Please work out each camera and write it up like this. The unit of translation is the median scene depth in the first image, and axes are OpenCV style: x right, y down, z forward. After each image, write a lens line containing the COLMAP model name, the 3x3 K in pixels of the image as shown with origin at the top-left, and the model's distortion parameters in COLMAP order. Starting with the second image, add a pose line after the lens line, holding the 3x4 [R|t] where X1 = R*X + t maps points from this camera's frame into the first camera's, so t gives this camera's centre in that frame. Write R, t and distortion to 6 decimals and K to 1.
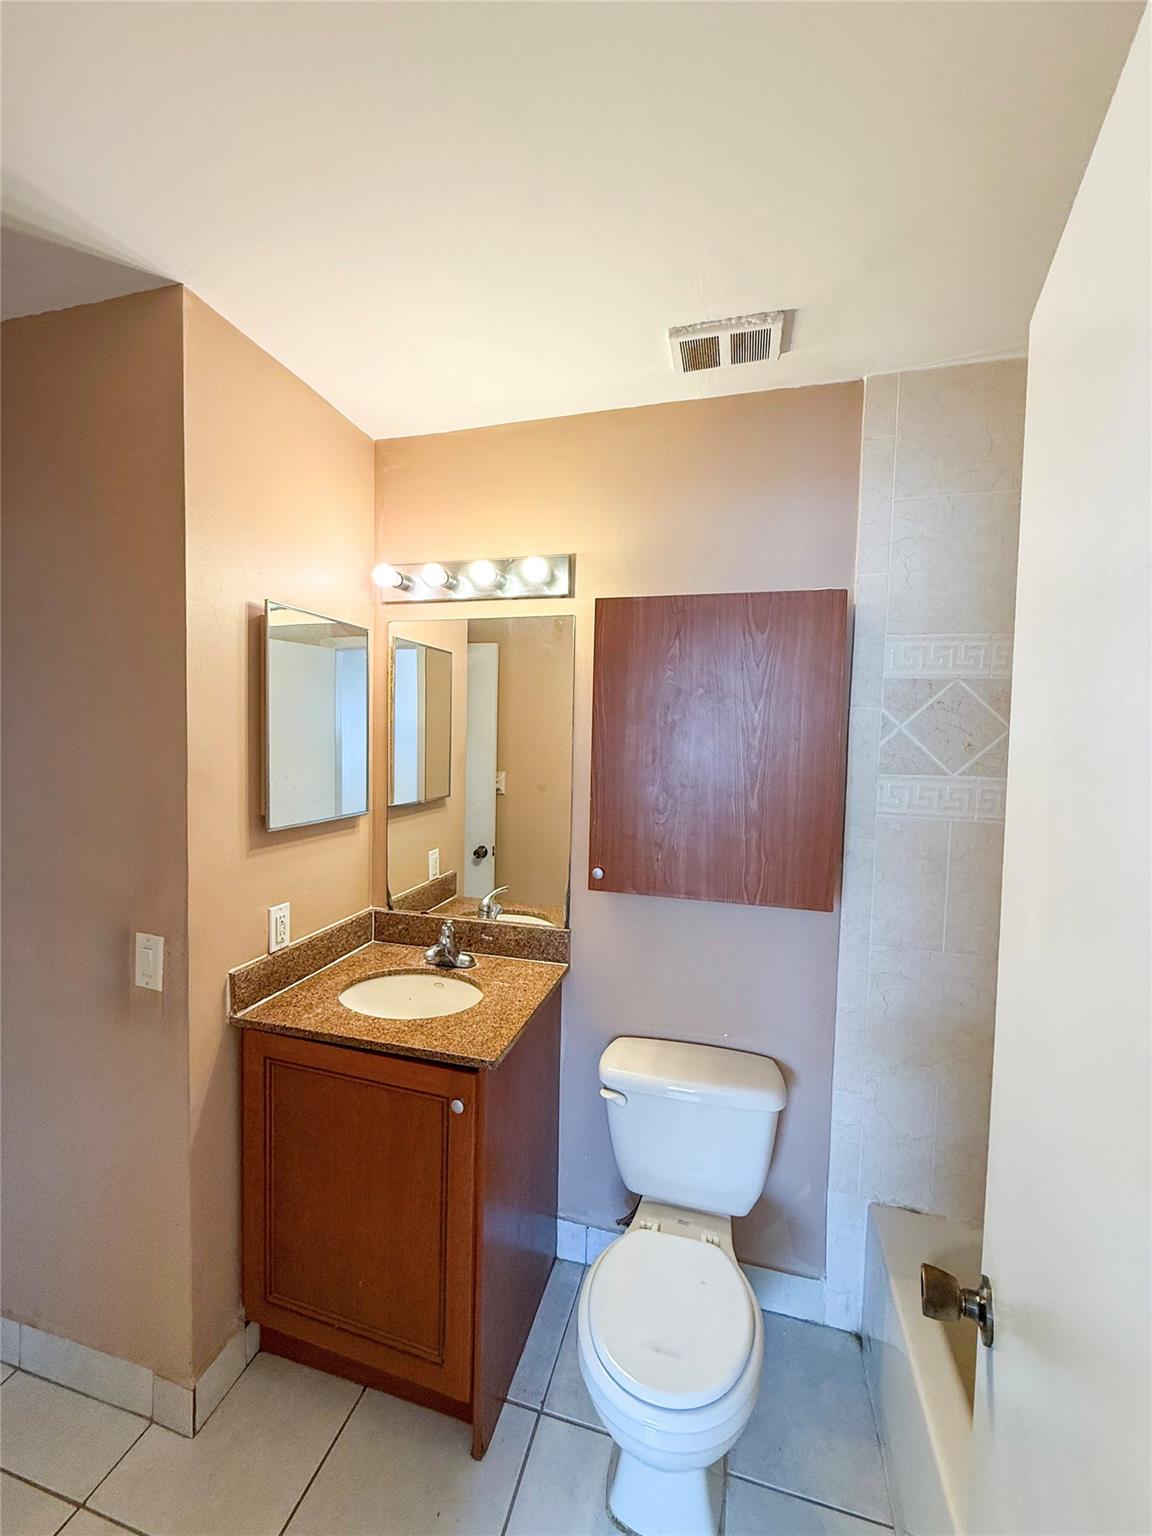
lens RADIAL K [[612.3, 0, 577.4], [0, 612.3, 766.7], [0, 0, 1]] dist [0.001348, -0.000202]
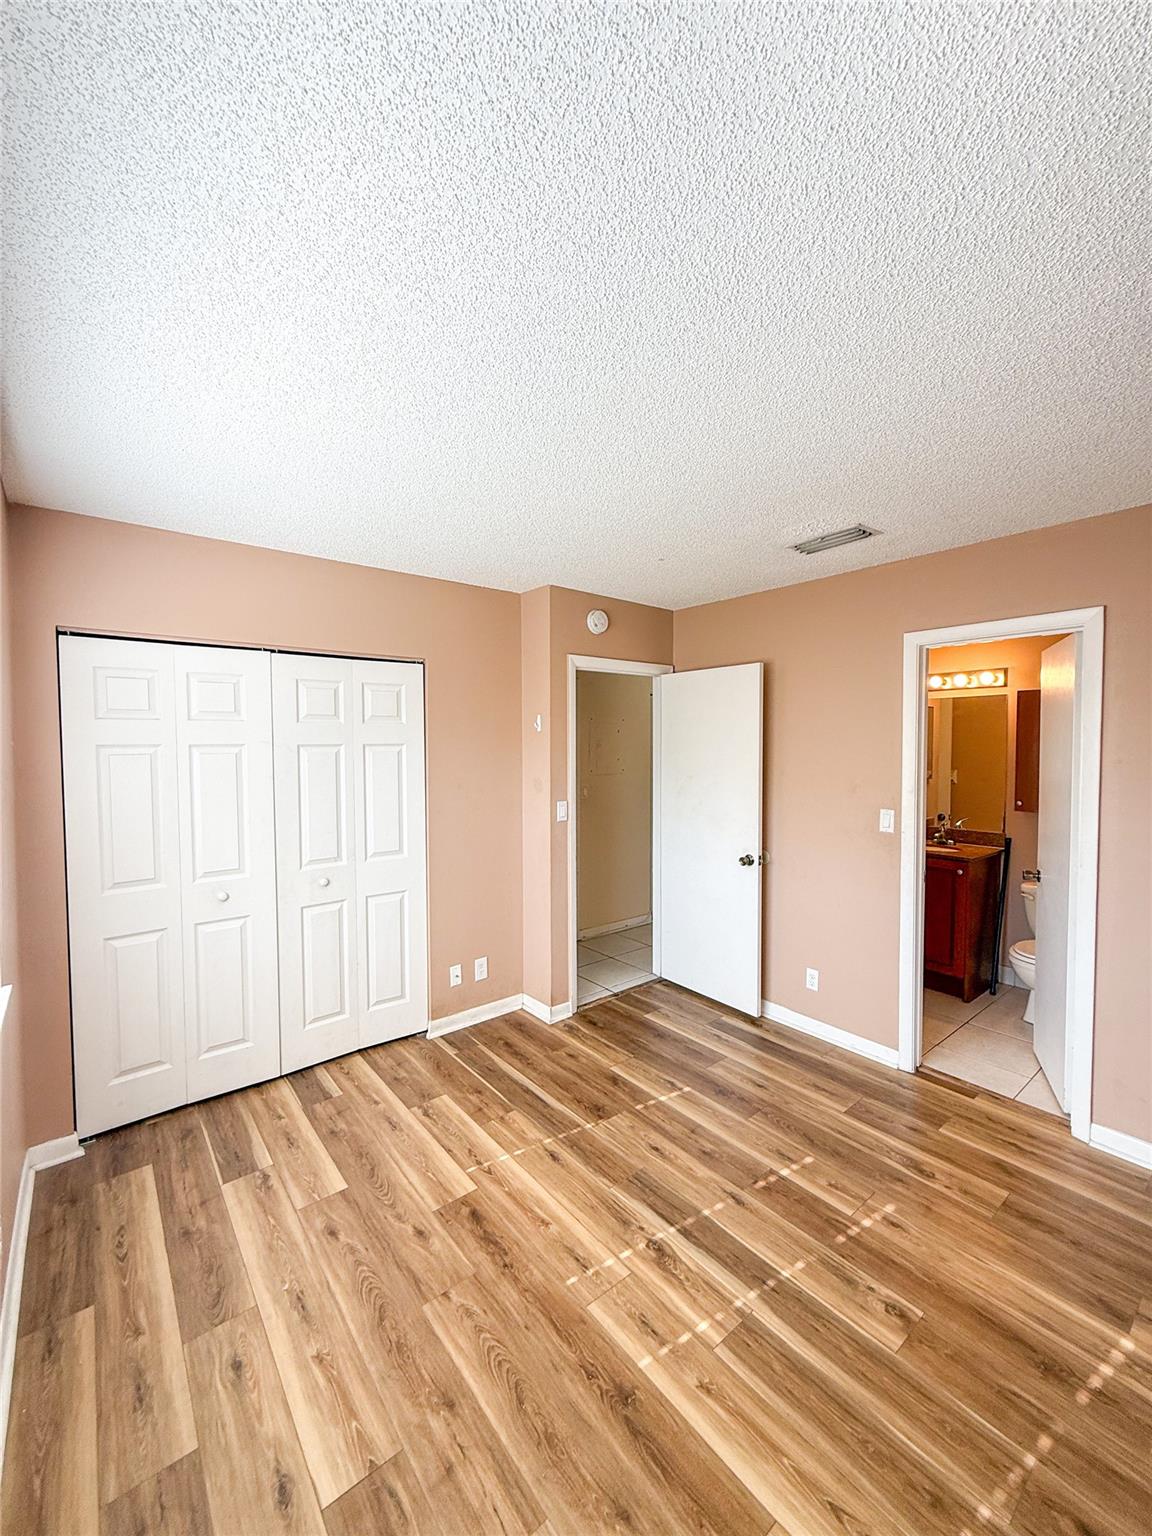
lens RADIAL K [[612.3, 0, 581.1], [0, 612.3, 766.5], [0, 0, 1]] dist [0.001348, -0.000202]
pose [[0.815565, -0.001646, -0.578663, 0.020214], [-0.006309, 0.999911, -0.011736, 0.059565], [0.578631, 0.013222, 0.815482, -1.782705]]
